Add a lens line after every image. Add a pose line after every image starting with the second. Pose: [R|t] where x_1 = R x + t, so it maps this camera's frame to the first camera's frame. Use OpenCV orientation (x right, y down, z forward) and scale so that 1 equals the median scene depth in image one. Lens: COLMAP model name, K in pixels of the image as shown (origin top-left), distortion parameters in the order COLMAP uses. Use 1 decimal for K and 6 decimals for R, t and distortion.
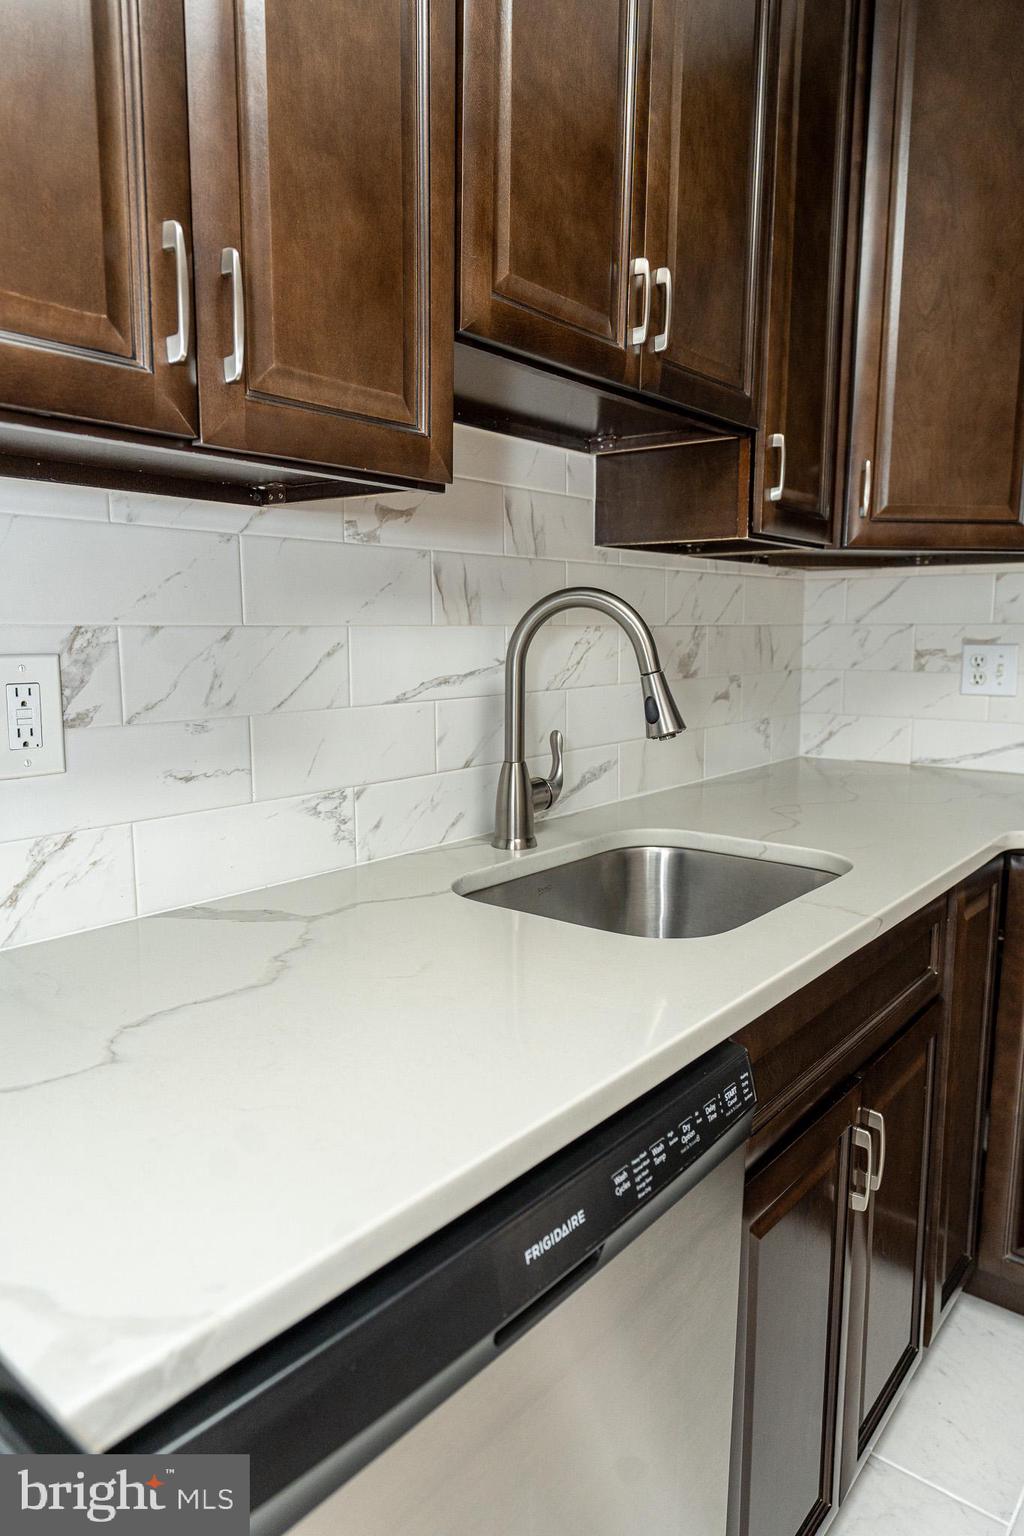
lens RADIAL K [[1009.2, 0, 512.5], [0, 1009.2, 764.3], [0, 0, 1]] dist [0.064188, 0.000126]
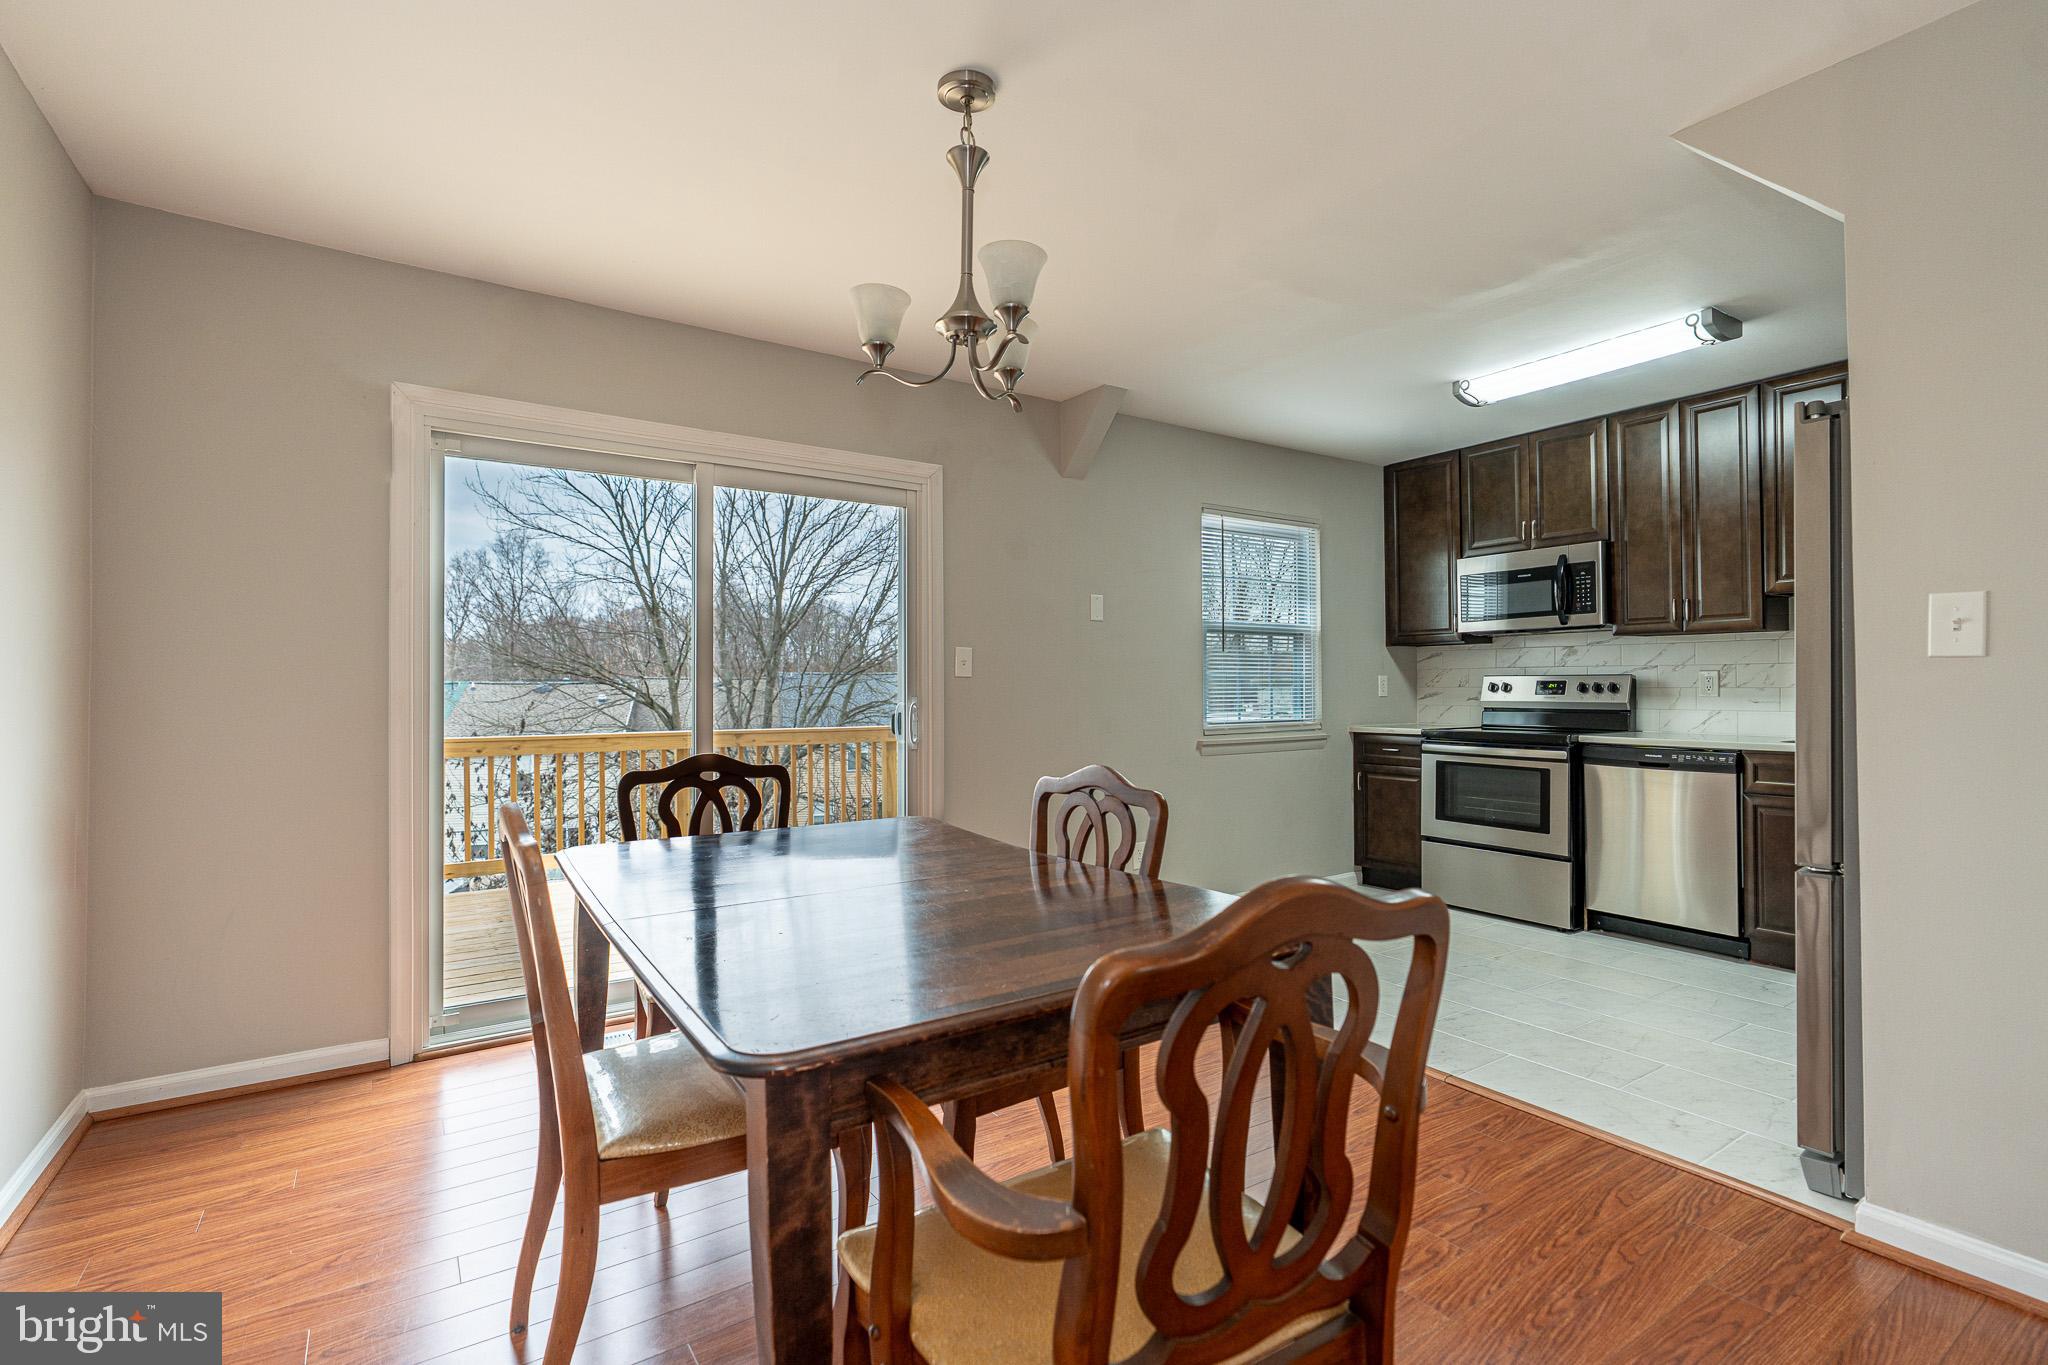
lens RADIAL K [[937.5, 0, 1020.5], [0, 937.5, 683.6], [0, 0, 1]] dist [-0.002691, -0.000200]
pose [[-0.299070, -0.008879, -0.954190, 3.235751], [-0.131799, 0.990757, 0.032090, 0.163748], [0.945085, 0.135359, -0.297476, -0.501201]]
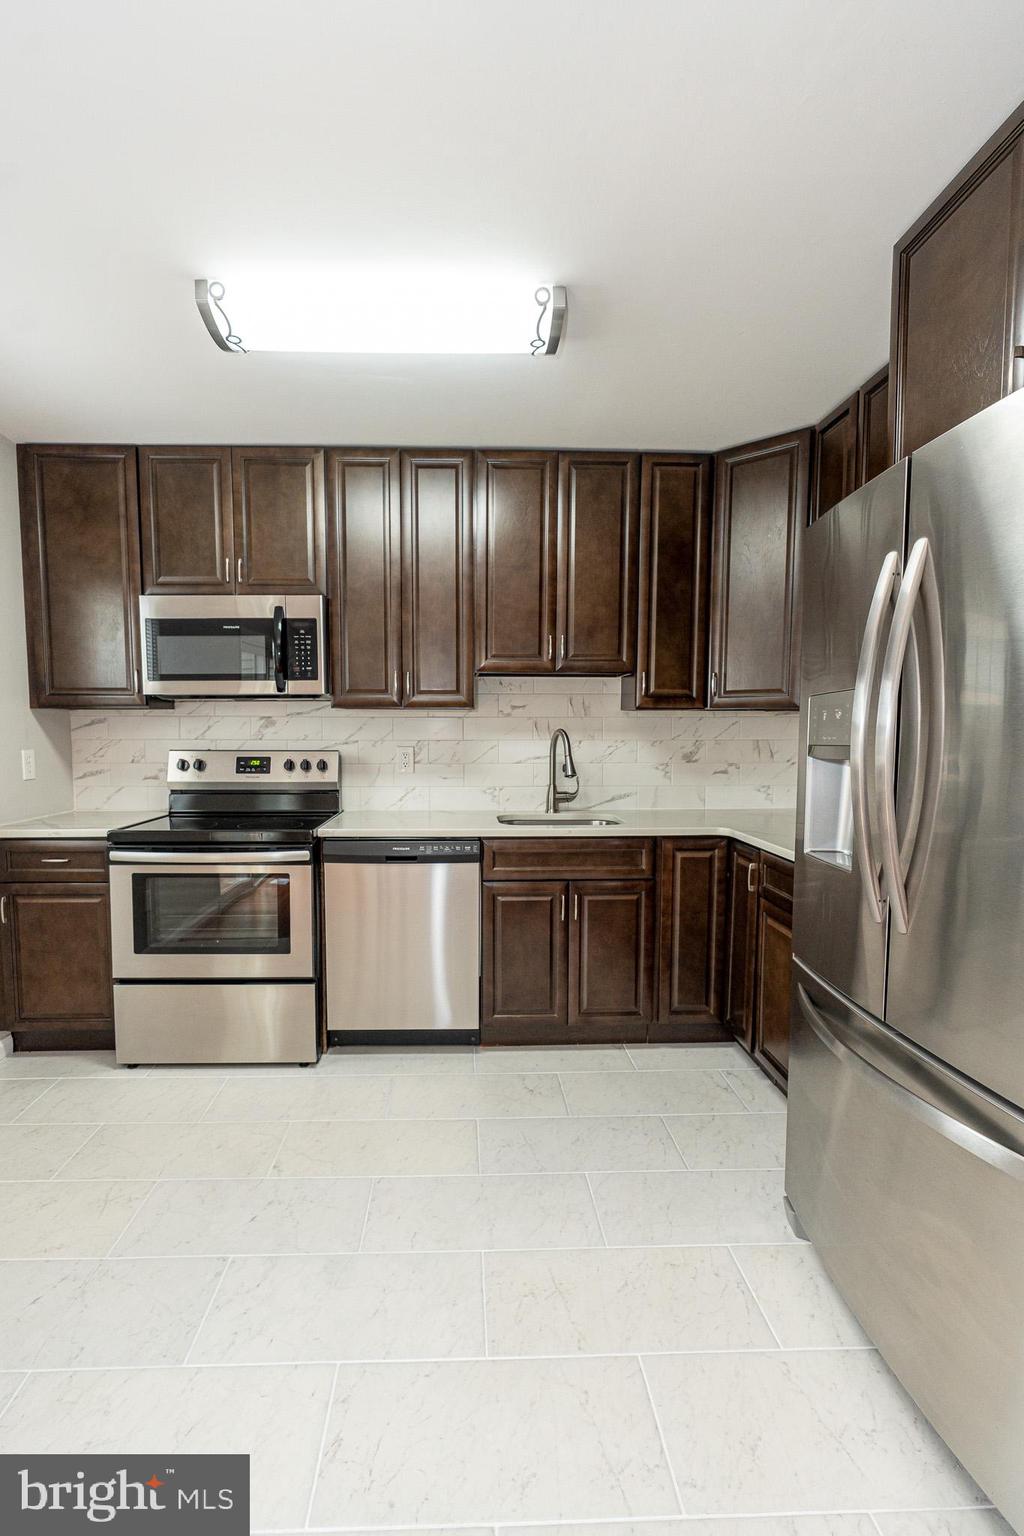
lens RADIAL K [[725.2, 0, 485.2], [0, 725.2, 786.8], [0, 0, 1]] dist [-0.004500, 0.000617]
pose [[0.653979, 0.050891, -0.754799, 1.586425], [-0.102113, 0.994542, -0.021418, 0.075405], [0.749590, 0.091082, 0.655606, -0.614211]]
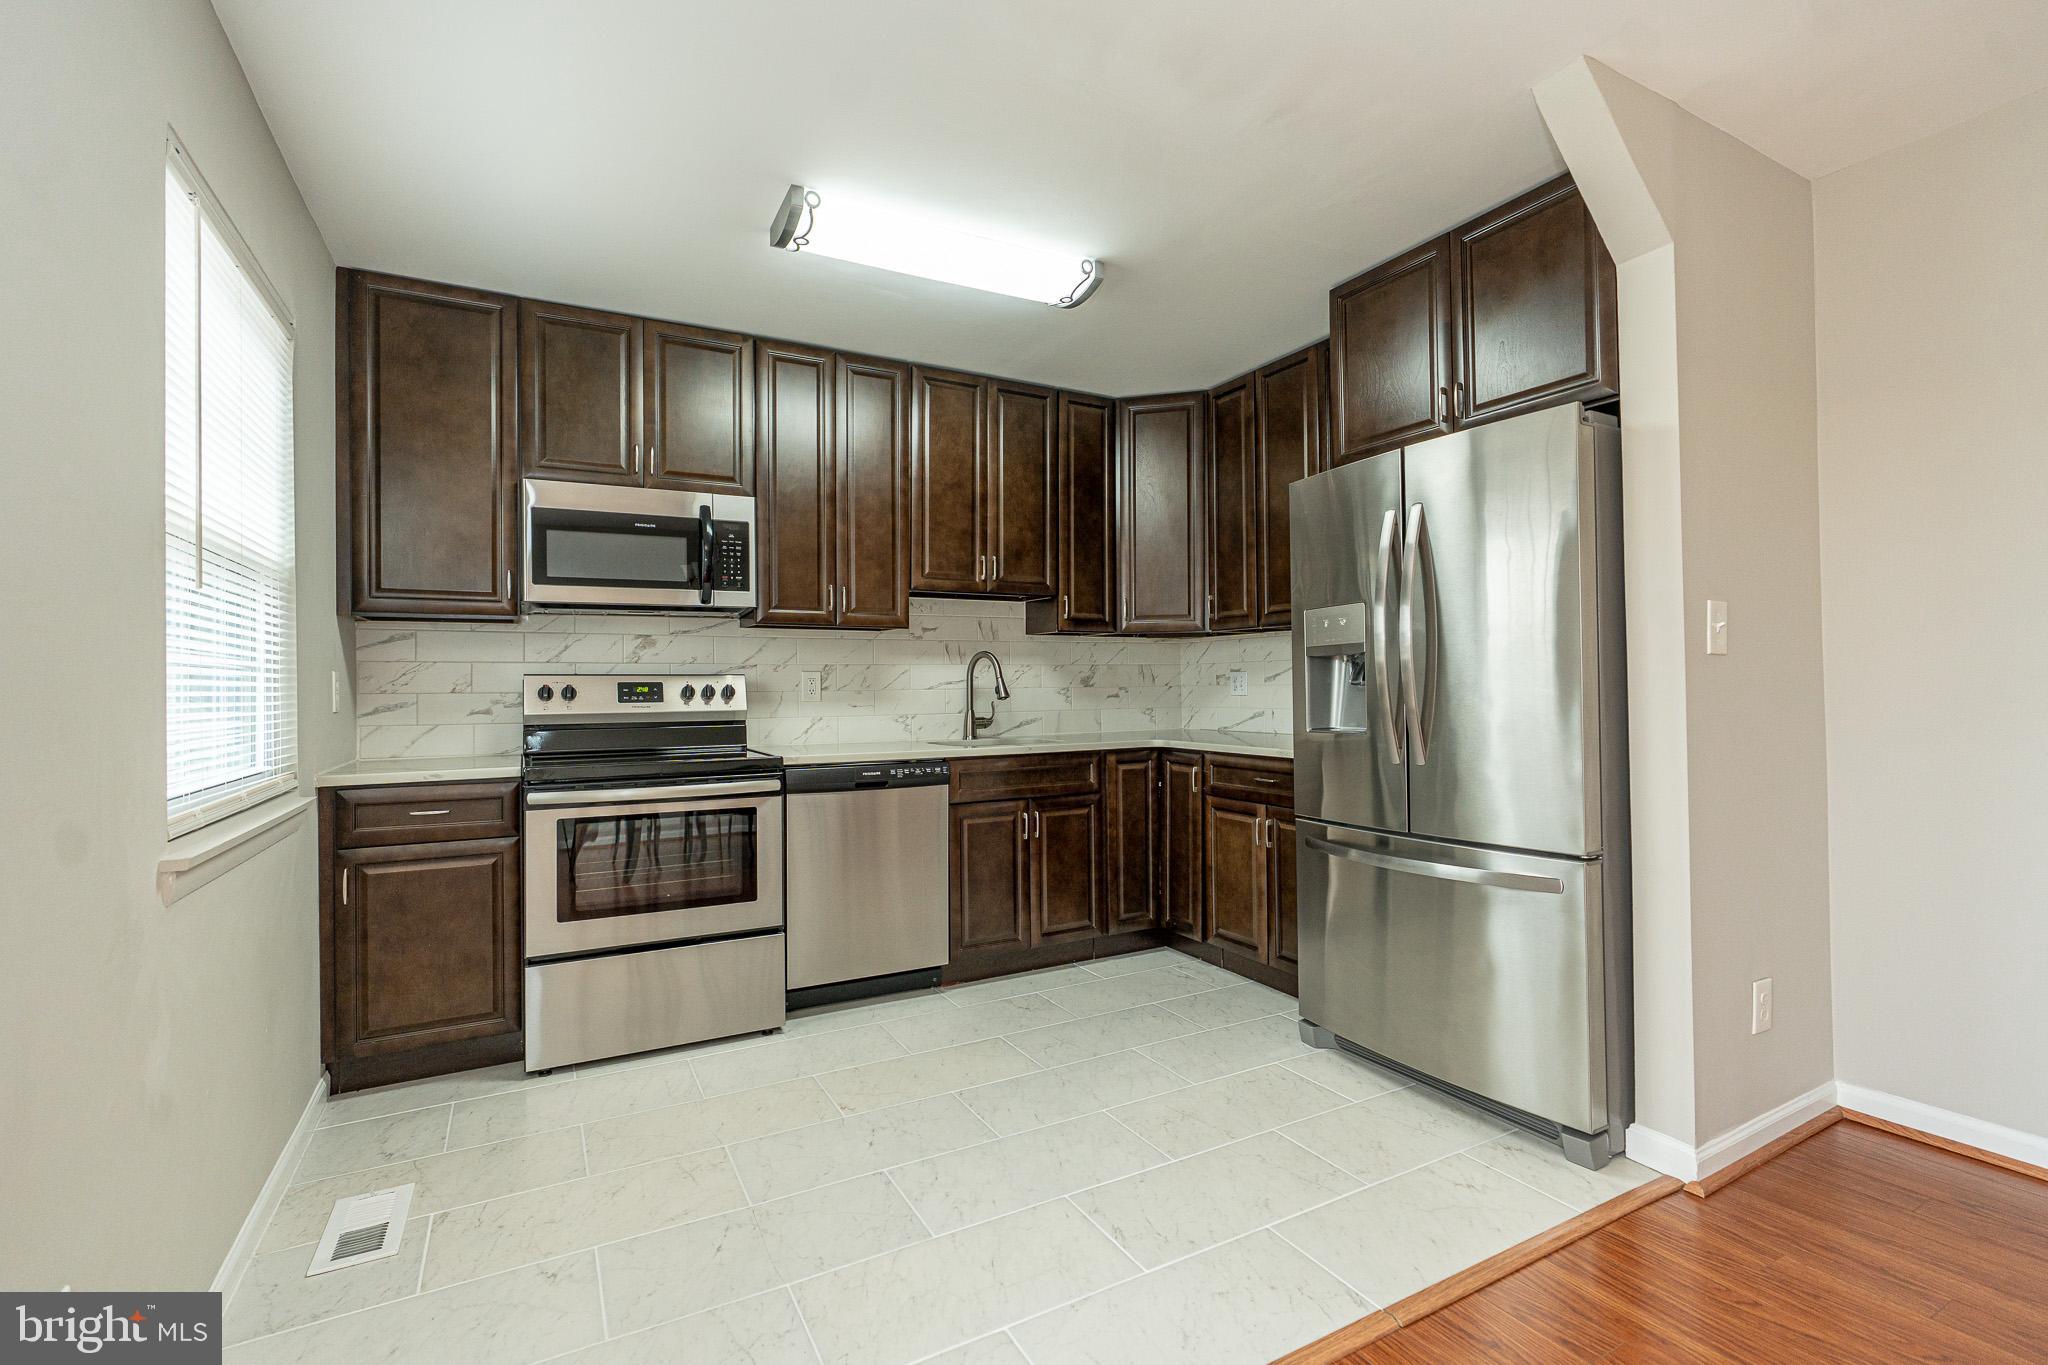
lens RADIAL K [[930.7, 0, 1031.4], [0, 930.7, 676.9], [0, 0, 1]] dist [0.000278, 0.000789]
pose [[0.925957, -0.020446, -0.377074, 1.233409], [-0.036812, 0.988890, -0.144016, 0.296543], [0.375829, 0.147234, 0.914918, -1.472691]]
